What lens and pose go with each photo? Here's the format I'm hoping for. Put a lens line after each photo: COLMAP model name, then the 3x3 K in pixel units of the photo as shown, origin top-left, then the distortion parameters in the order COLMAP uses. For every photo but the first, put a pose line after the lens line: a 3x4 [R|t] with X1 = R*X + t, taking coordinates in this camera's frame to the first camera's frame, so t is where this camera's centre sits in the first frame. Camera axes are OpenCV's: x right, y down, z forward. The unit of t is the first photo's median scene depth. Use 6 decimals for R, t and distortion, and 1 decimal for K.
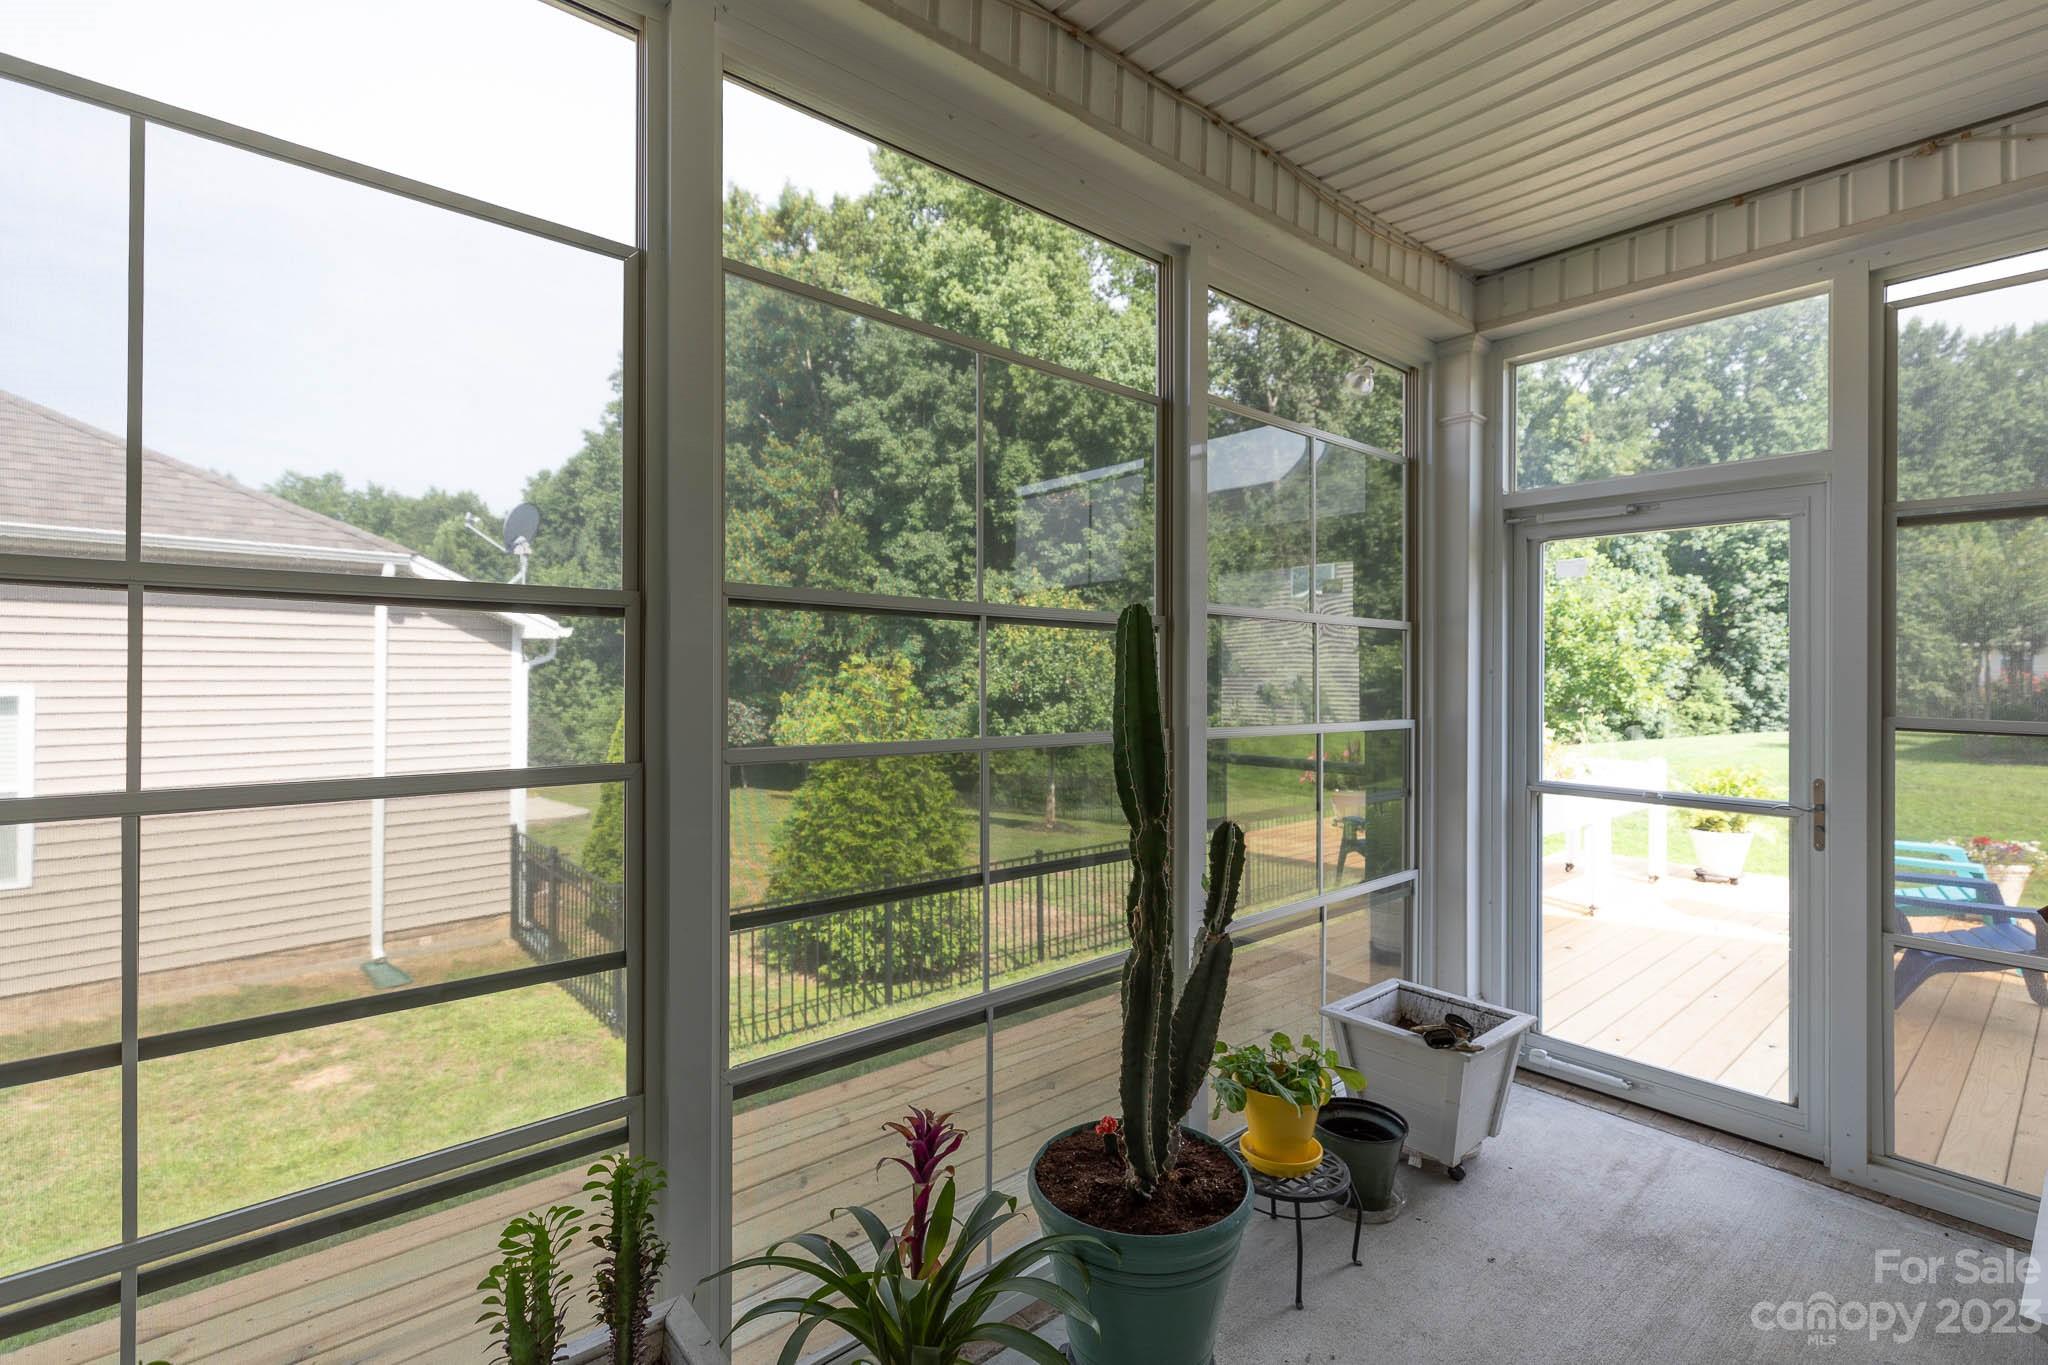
lens RADIAL K [[919.4, 0, 1021.6], [0, 919.4, 667.0], [0, 0, 1]] dist [0.004860, -0.000291]
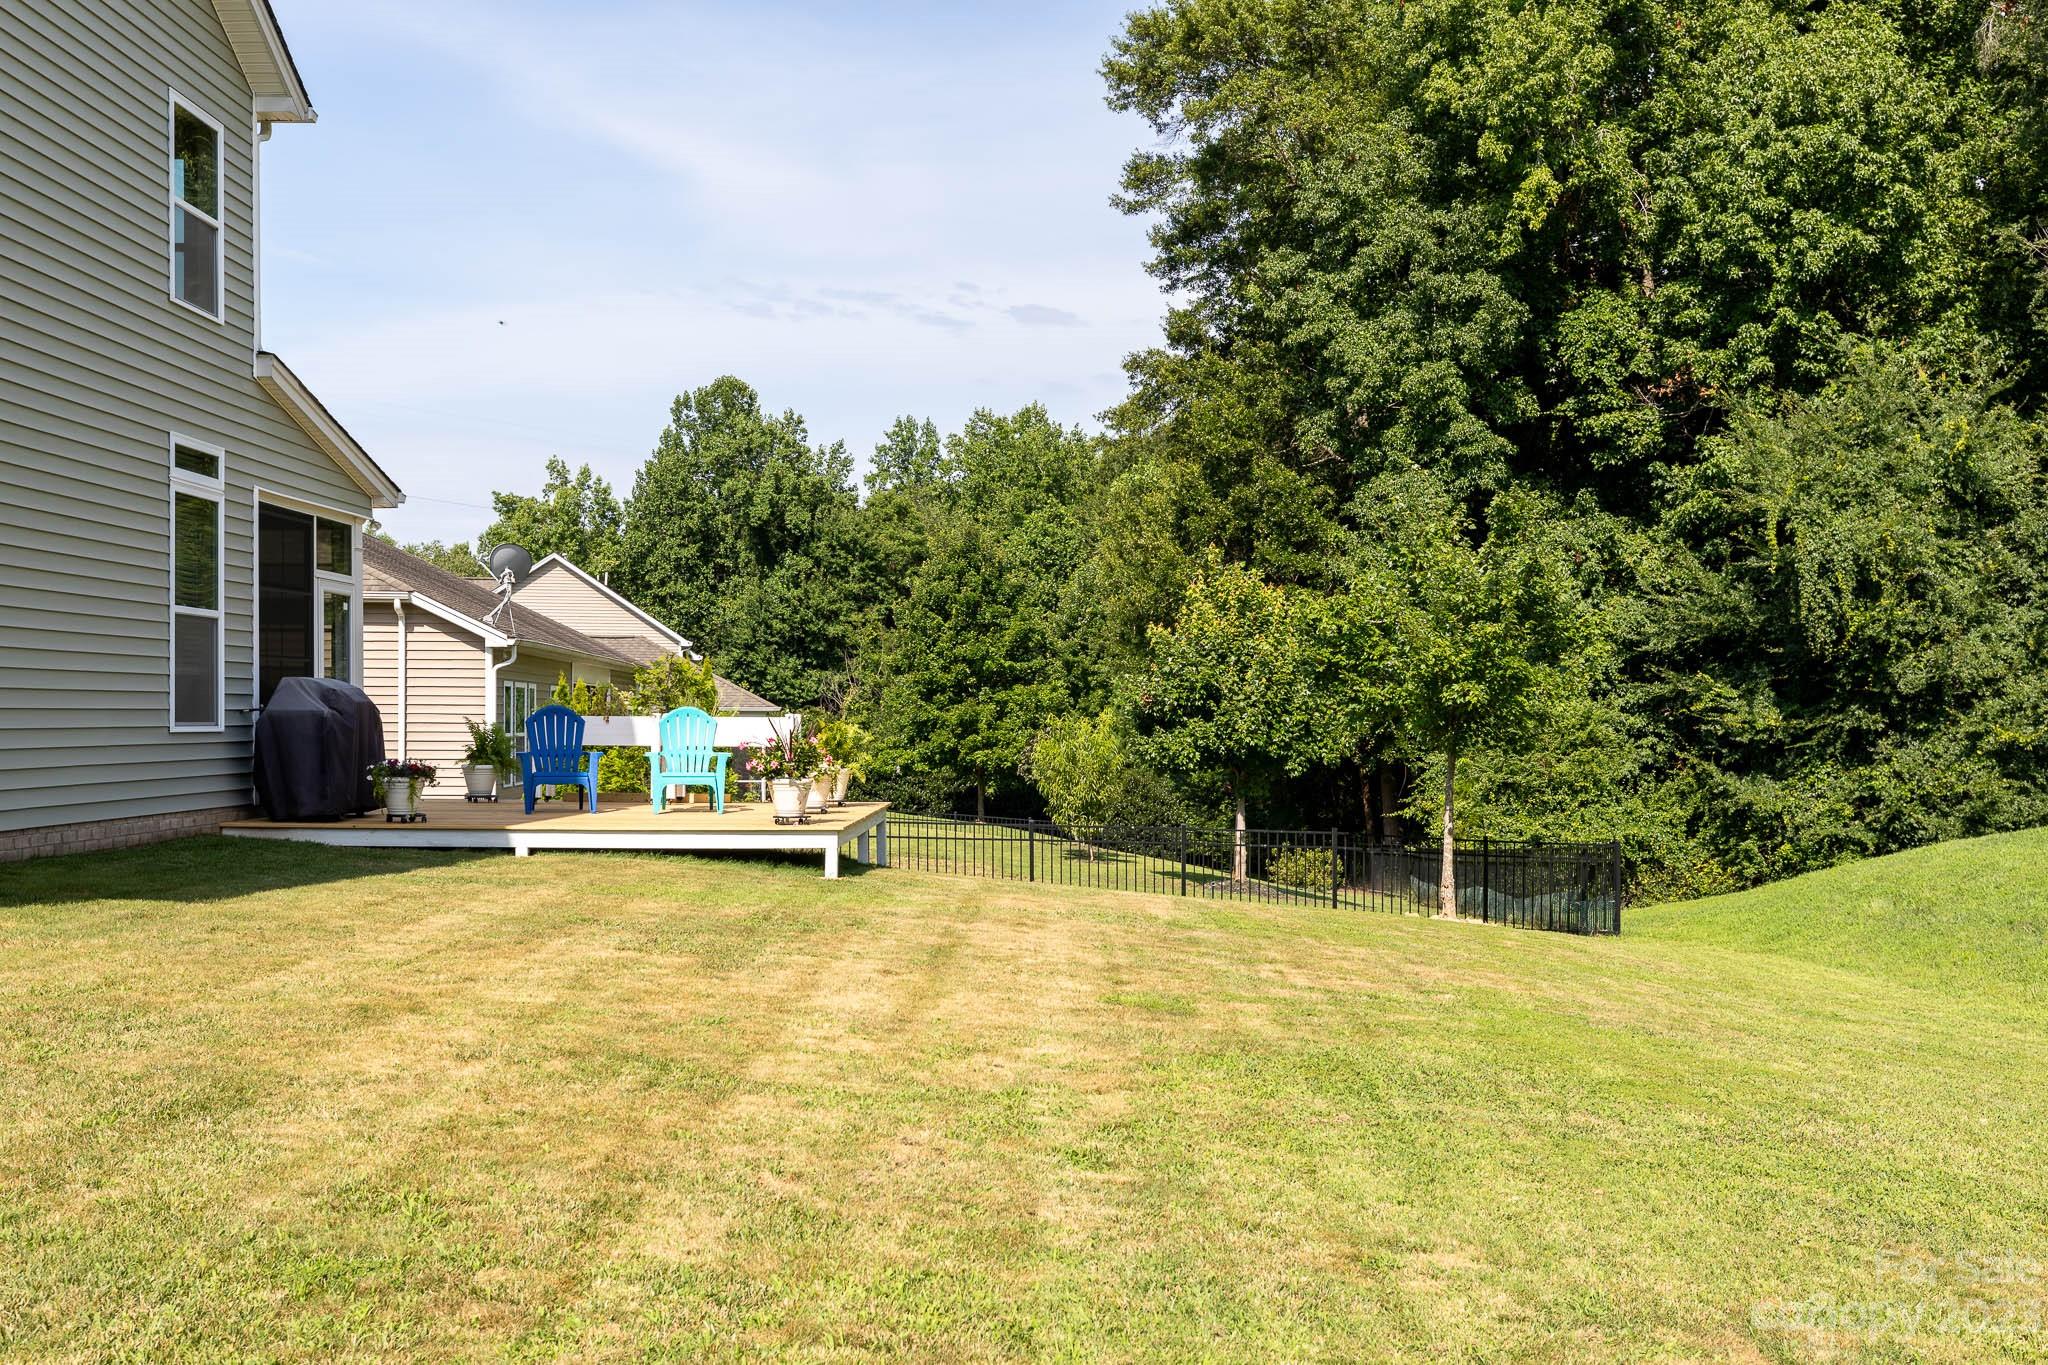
lens RADIAL K [[2000.0, 0, 1021.8], [0, 2000.0, 694.5], [0, 0, 1]] dist [0.085468, 0.000000]
pose [[0.751723, -0.007449, -0.659437, 0.608028], [0.000725, 0.999945, -0.010470, 0.021471], [0.659479, 0.007392, 0.751687, -0.214026]]
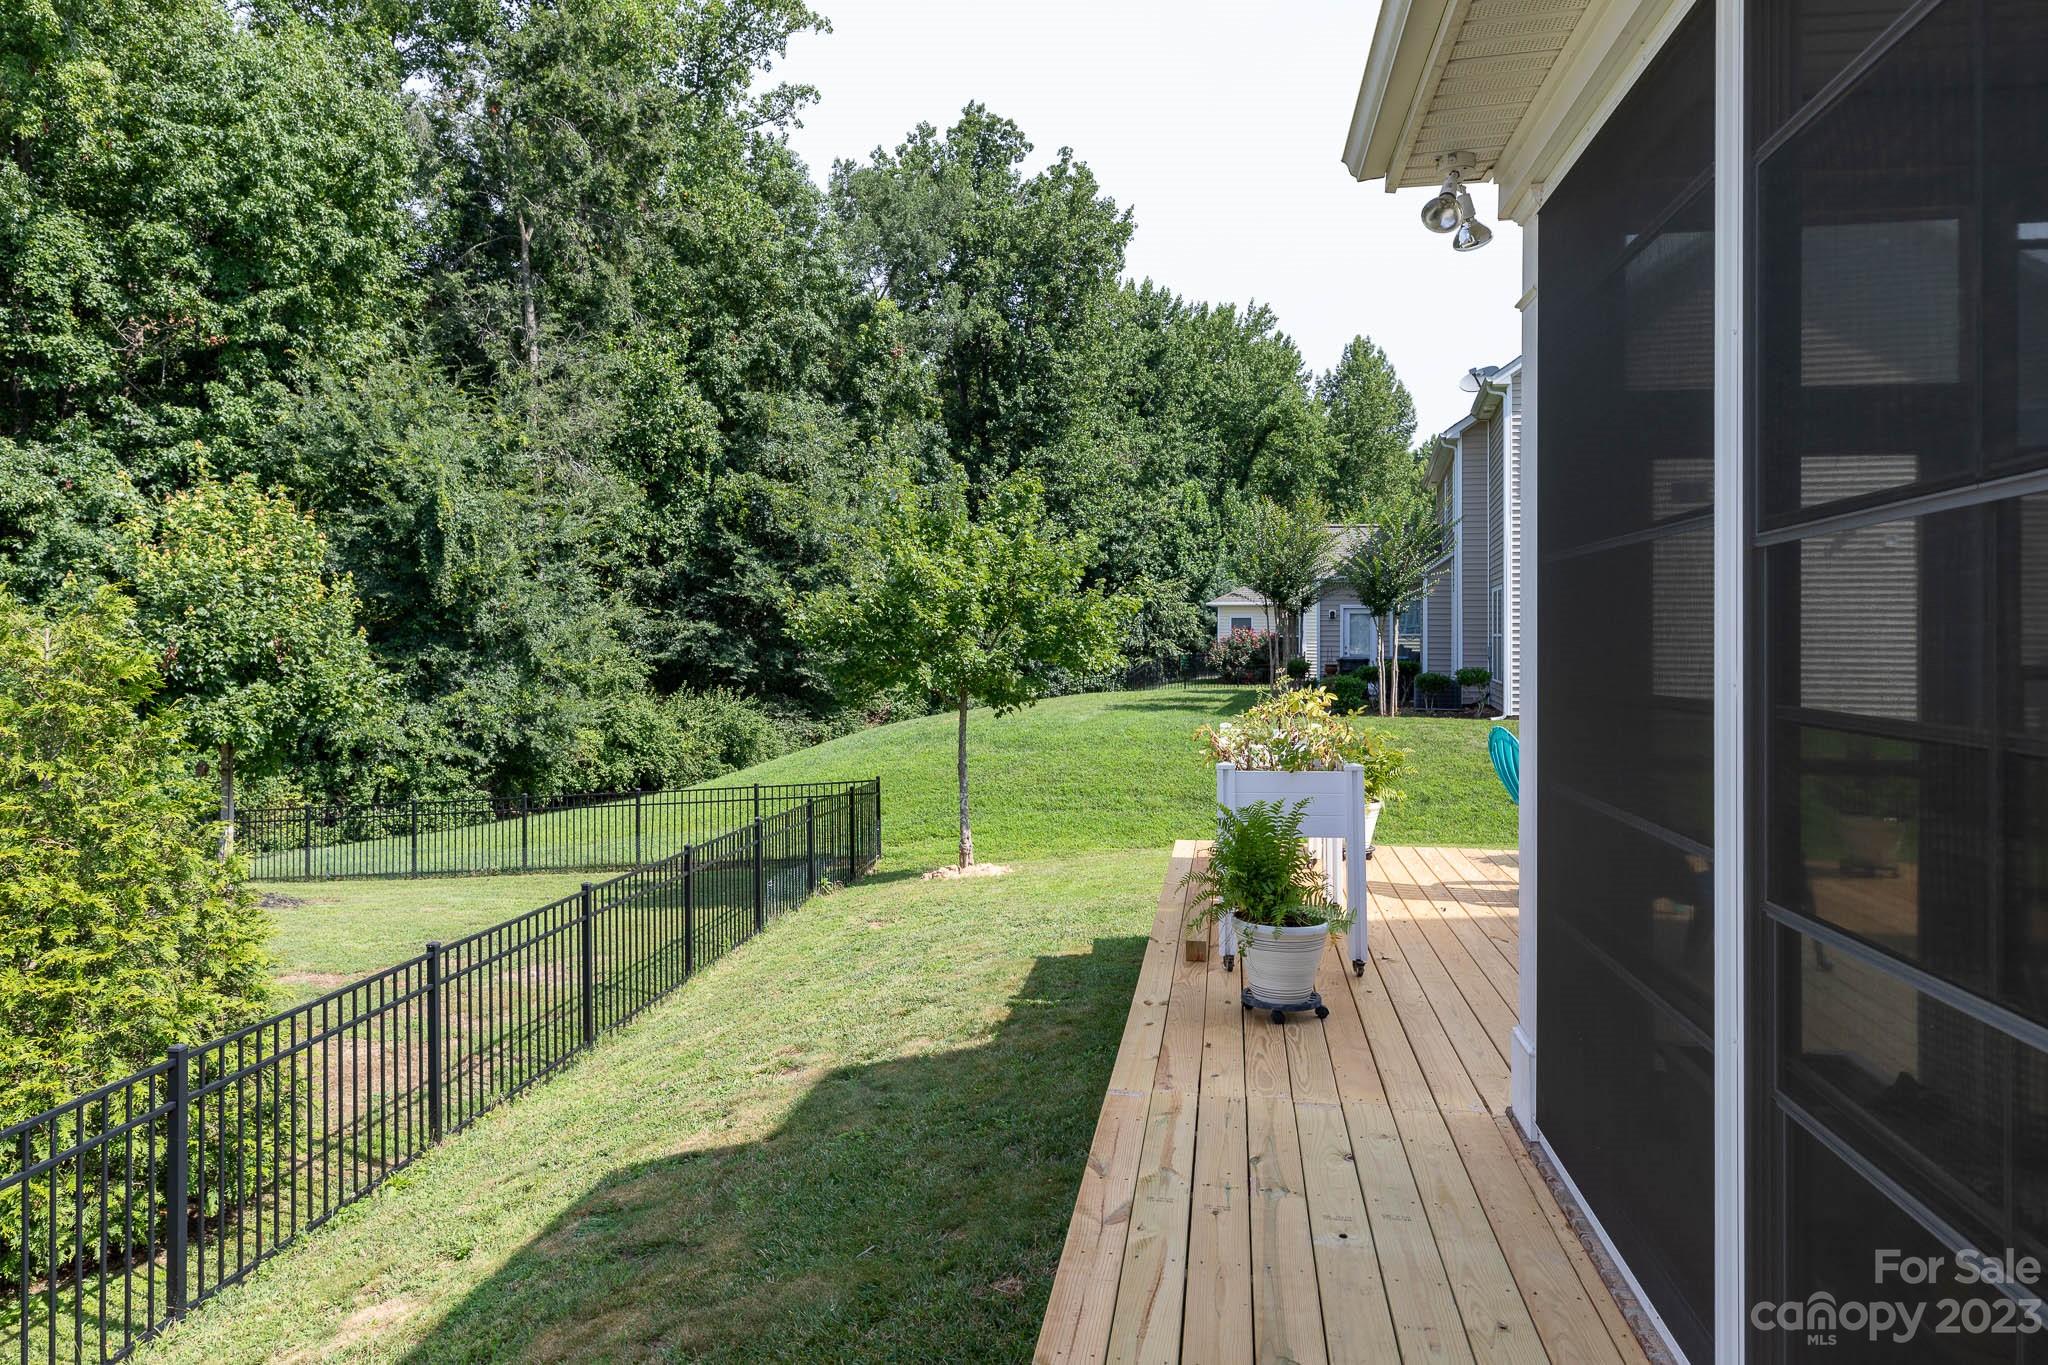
lens RADIAL K [[1260.8, 0, 1017.0], [0, 1260.8, 622.8], [0, 0, 1]] dist [0.008326, 0.000157]
pose [[0.764869, 0.004795, 0.644168, -0.060922], [-0.004666, 0.999987, -0.001904, 0.001322], [-0.644169, -0.001549, 0.764882, 0.055298]]
